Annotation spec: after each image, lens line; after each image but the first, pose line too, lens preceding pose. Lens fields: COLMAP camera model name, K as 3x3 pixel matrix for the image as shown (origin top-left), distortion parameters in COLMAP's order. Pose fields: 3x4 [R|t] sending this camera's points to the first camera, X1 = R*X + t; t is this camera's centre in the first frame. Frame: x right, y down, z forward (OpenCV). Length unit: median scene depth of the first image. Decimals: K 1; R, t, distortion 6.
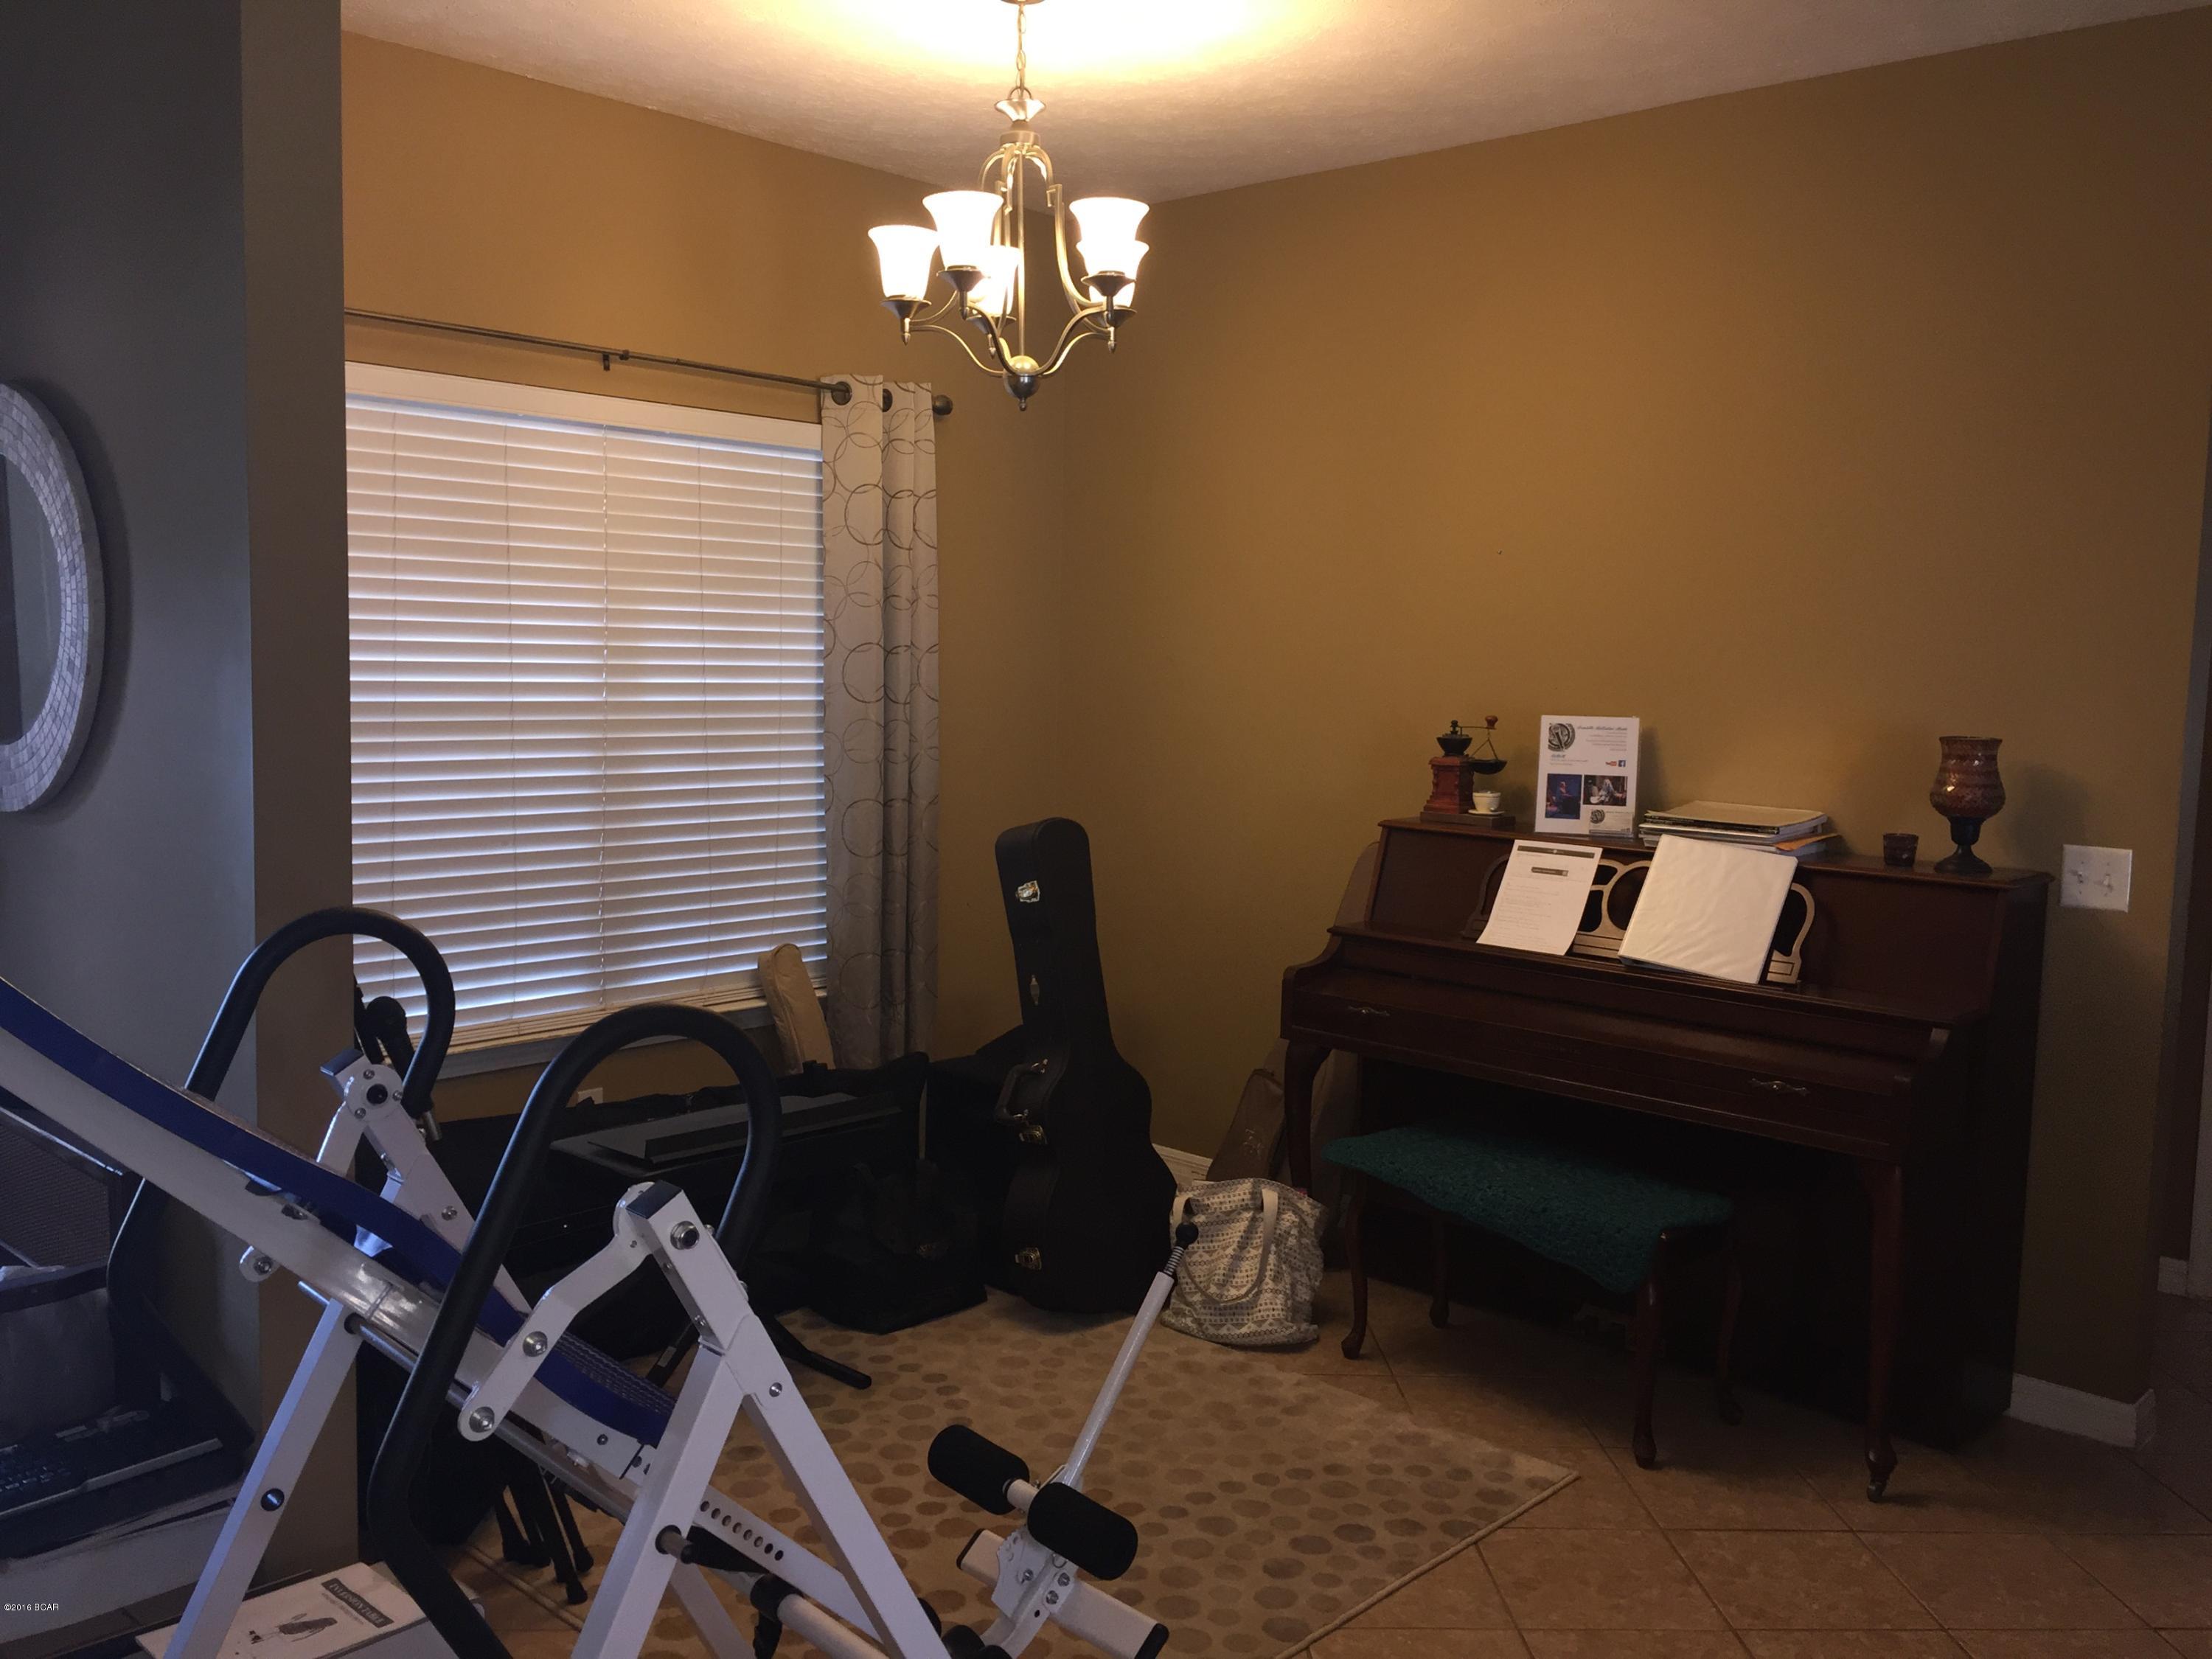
lens RADIAL K [[1862.2, 0, 1097.9], [0, 1862.2, 824.3], [0, 0, 1]] dist [0.007323, -0.020418]
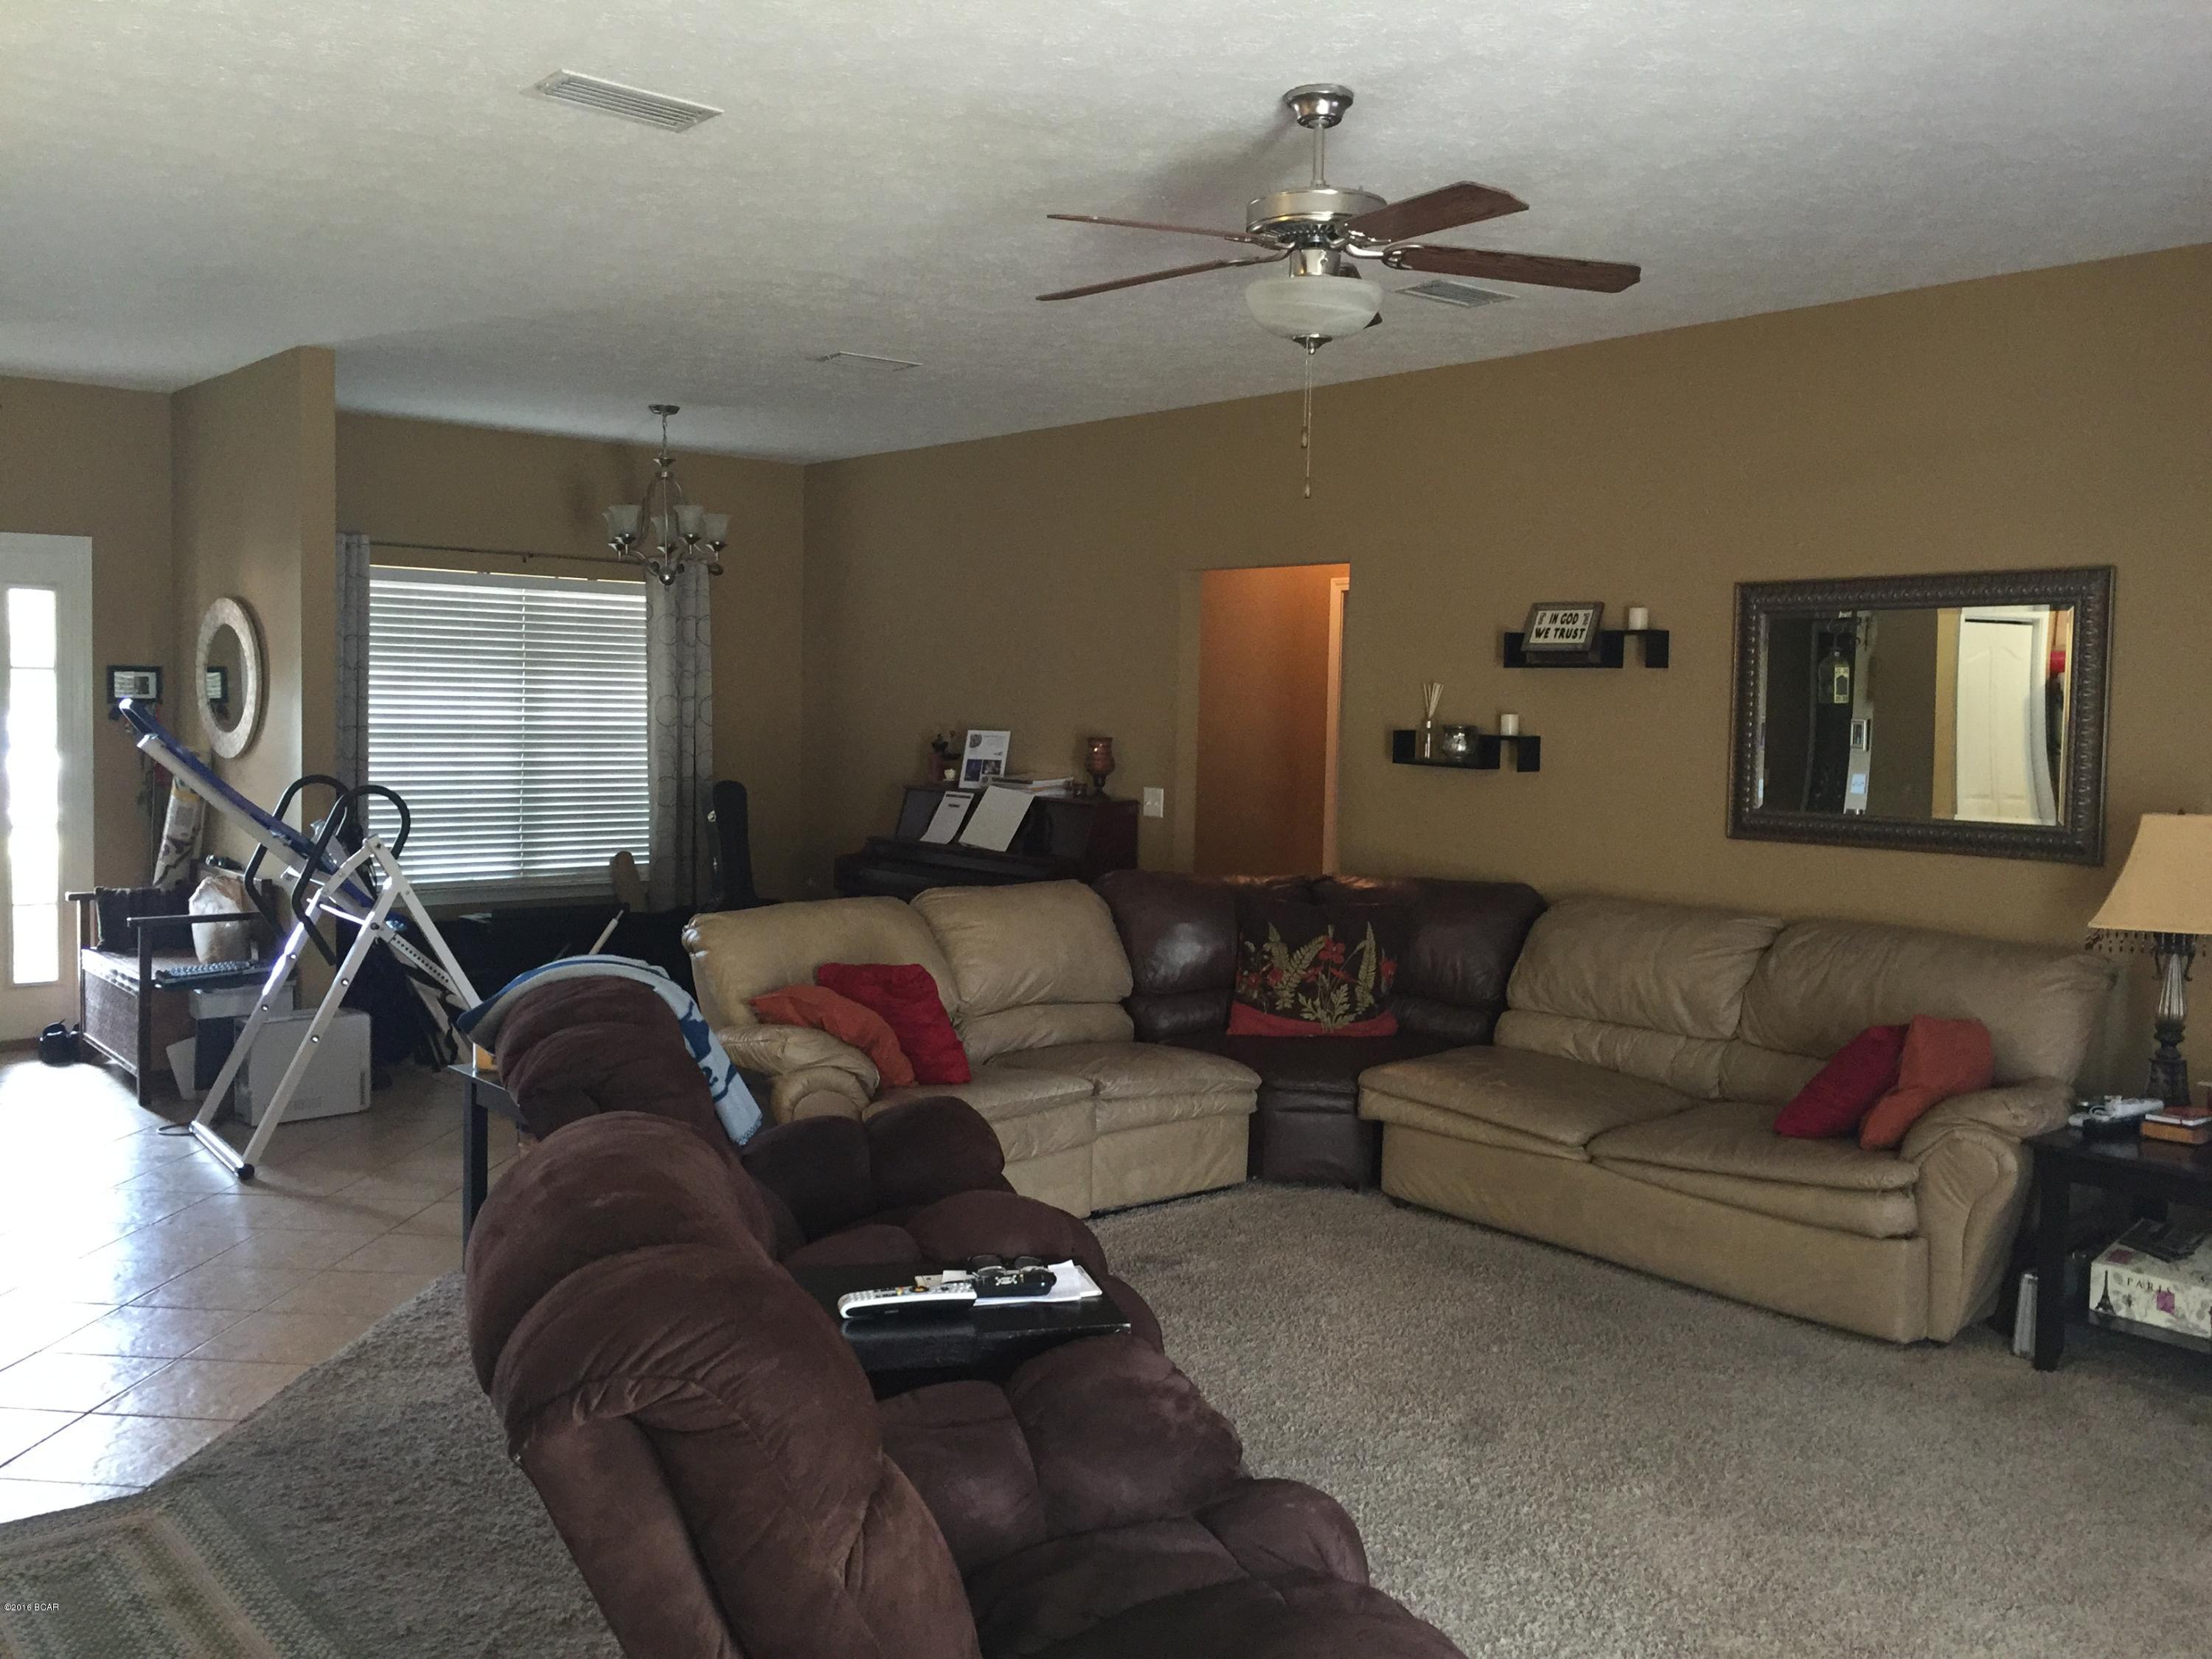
lens RADIAL K [[1862.2, 0, 1113.2], [0, 1862.2, 829.1], [0, 0, 1]] dist [0.007323, -0.020418]
pose [[0.994274, 0.006551, -0.106657, 0.607477], [-0.010089, 0.999415, -0.032670, 0.111075], [0.106380, 0.033559, 0.993759, -0.965032]]
